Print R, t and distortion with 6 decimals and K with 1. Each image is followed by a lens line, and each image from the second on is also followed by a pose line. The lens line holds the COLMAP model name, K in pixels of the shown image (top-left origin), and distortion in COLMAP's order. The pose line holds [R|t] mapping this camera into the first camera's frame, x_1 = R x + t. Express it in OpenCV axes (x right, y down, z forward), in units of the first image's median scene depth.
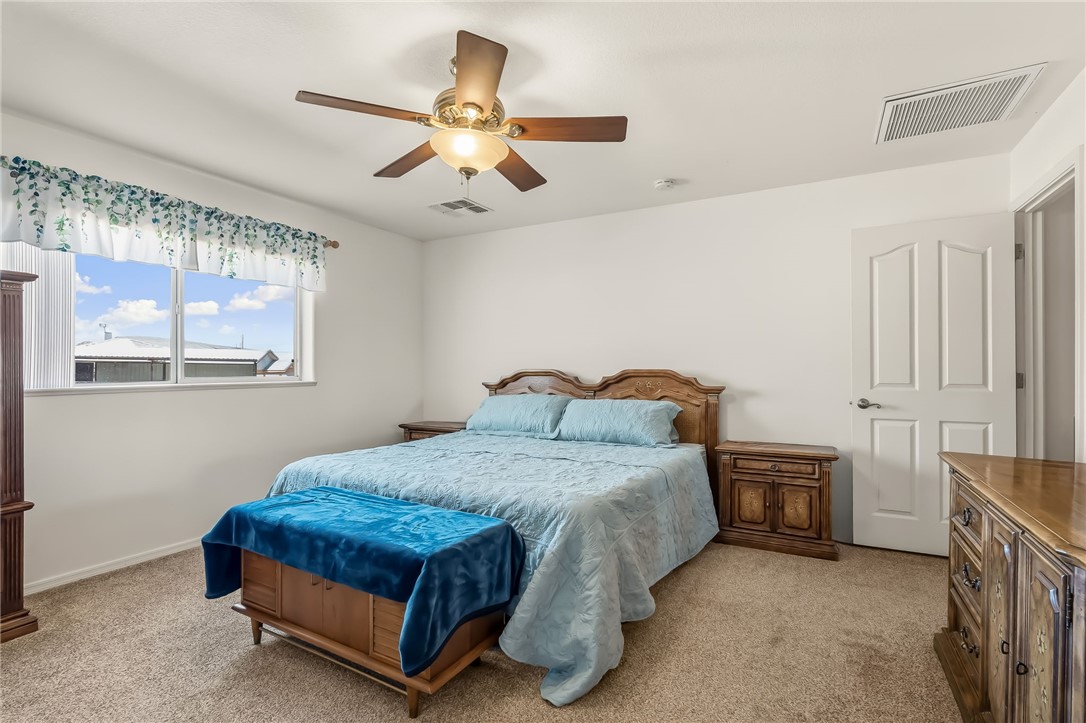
lens RADIAL K [[515.8, 0, 546.5], [0, 515.8, 363.5], [0, 0, 1]] dist [0.000411, -0.000167]
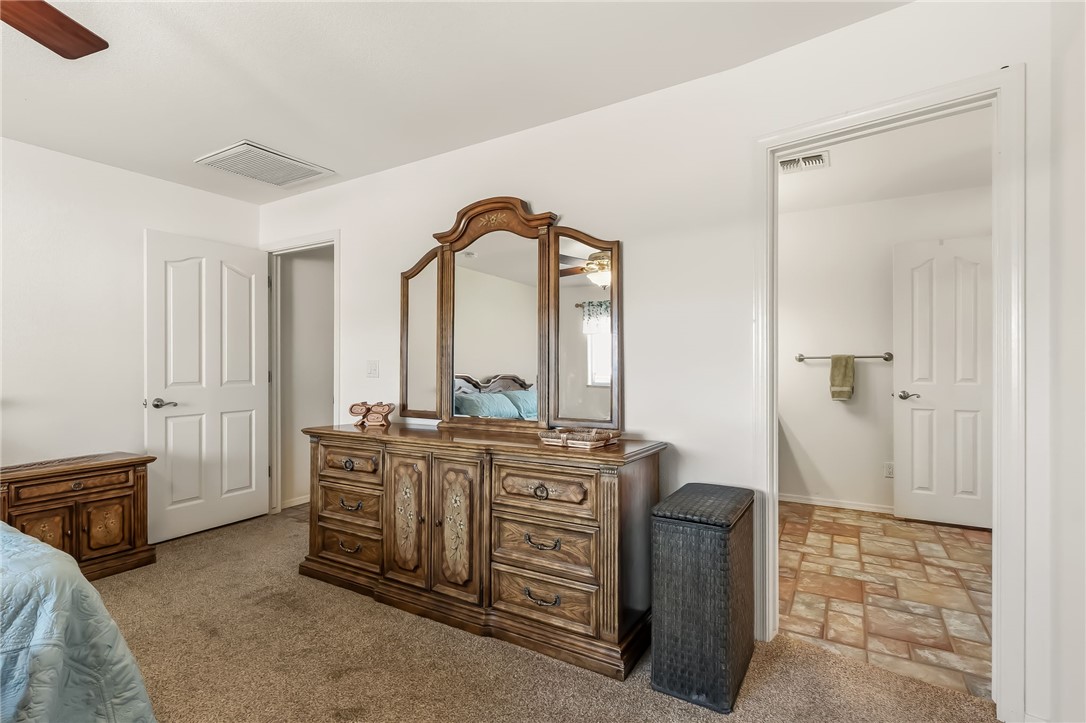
lens RADIAL K [[515.8, 0, 546.5], [0, 515.8, 363.5], [0, 0, 1]] dist [0.000411, -0.000167]
pose [[0.031680, 0.004437, 0.999488, -0.399010], [-0.003123, 0.999986, -0.004340, 0.001535], [-0.999493, -0.002984, 0.031694, 0.213078]]
